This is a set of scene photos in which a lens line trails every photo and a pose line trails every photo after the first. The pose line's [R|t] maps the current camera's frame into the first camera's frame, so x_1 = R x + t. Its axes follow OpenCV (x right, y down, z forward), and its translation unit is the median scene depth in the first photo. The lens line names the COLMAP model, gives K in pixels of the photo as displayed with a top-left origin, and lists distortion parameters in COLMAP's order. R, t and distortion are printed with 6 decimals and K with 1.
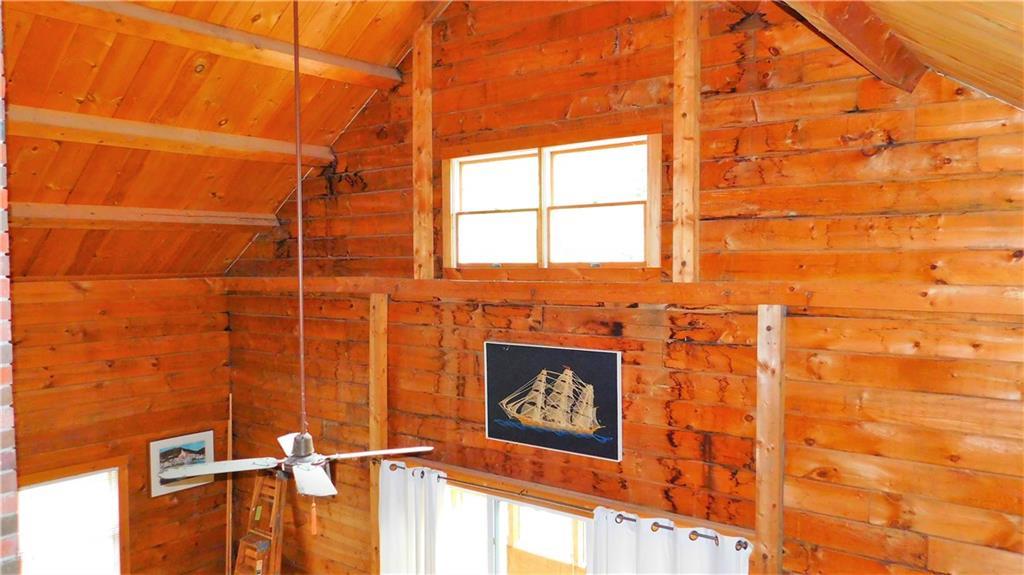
lens RADIAL K [[755.0, 0, 512.0], [0, 755.0, 287.5], [0, 0, 1]] dist [-0.025076, 0.034017]
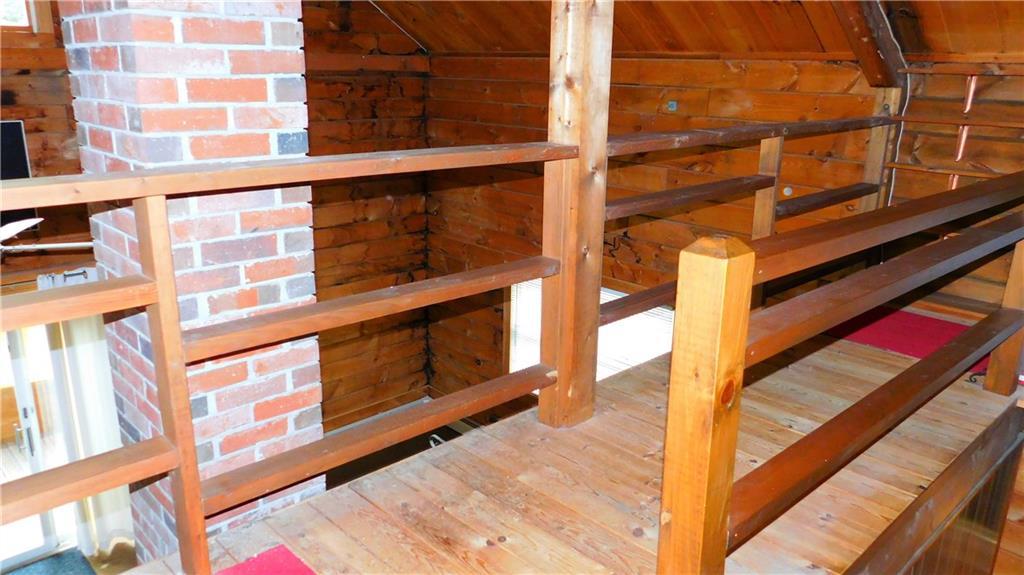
lens RADIAL K [[755.0, 0, 512.0], [0, 755.0, 287.5], [0, 0, 1]] dist [-0.025076, 0.034017]
pose [[0.154235, -0.263295, 0.952306, -0.698506], [0.018717, 0.964445, 0.263620, 0.045067], [-0.987857, -0.022835, 0.153679, 0.189015]]
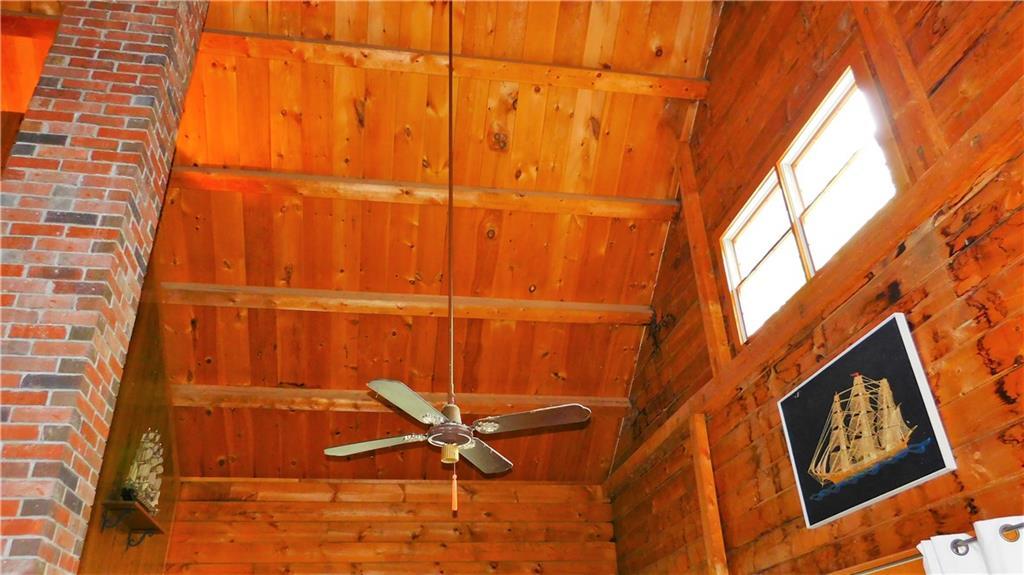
lens RADIAL K [[755.0, 0, 512.0], [0, 755.0, 287.5], [0, 0, 1]] dist [-0.025076, 0.034017]
pose [[0.742467, -0.347515, -0.572692, 0.262267], [0.006592, 0.858663, -0.512499, 0.389177], [0.669850, 0.376738, 0.639820, 0.276737]]
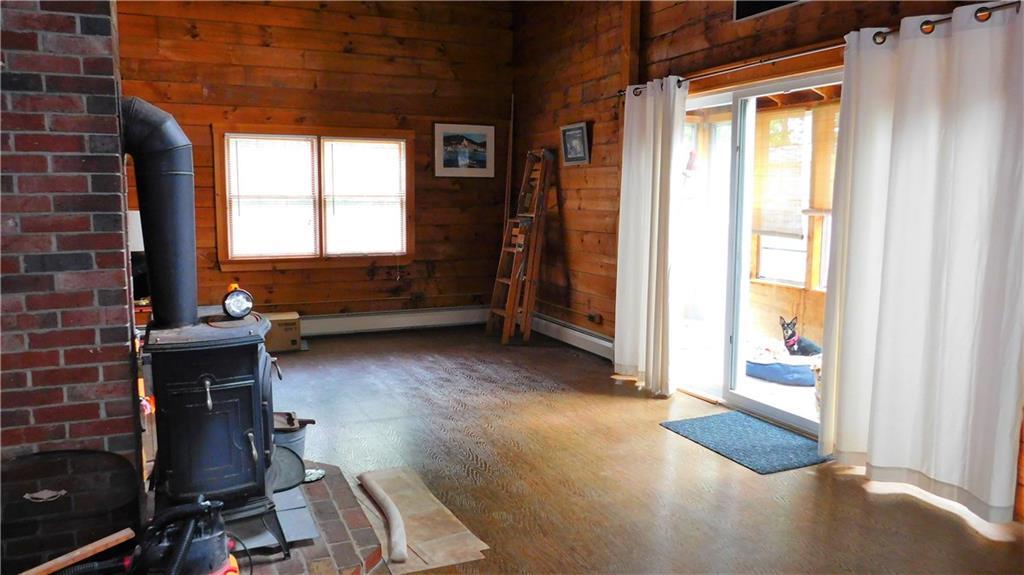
lens RADIAL K [[755.0, 0, 512.0], [0, 755.0, 287.5], [0, 0, 1]] dist [-0.025076, 0.034017]
pose [[0.879010, 0.069912, -0.471650, 0.171856], [-0.028264, 0.995092, 0.094827, 0.442538], [0.475965, -0.070024, 0.876672, 0.144290]]
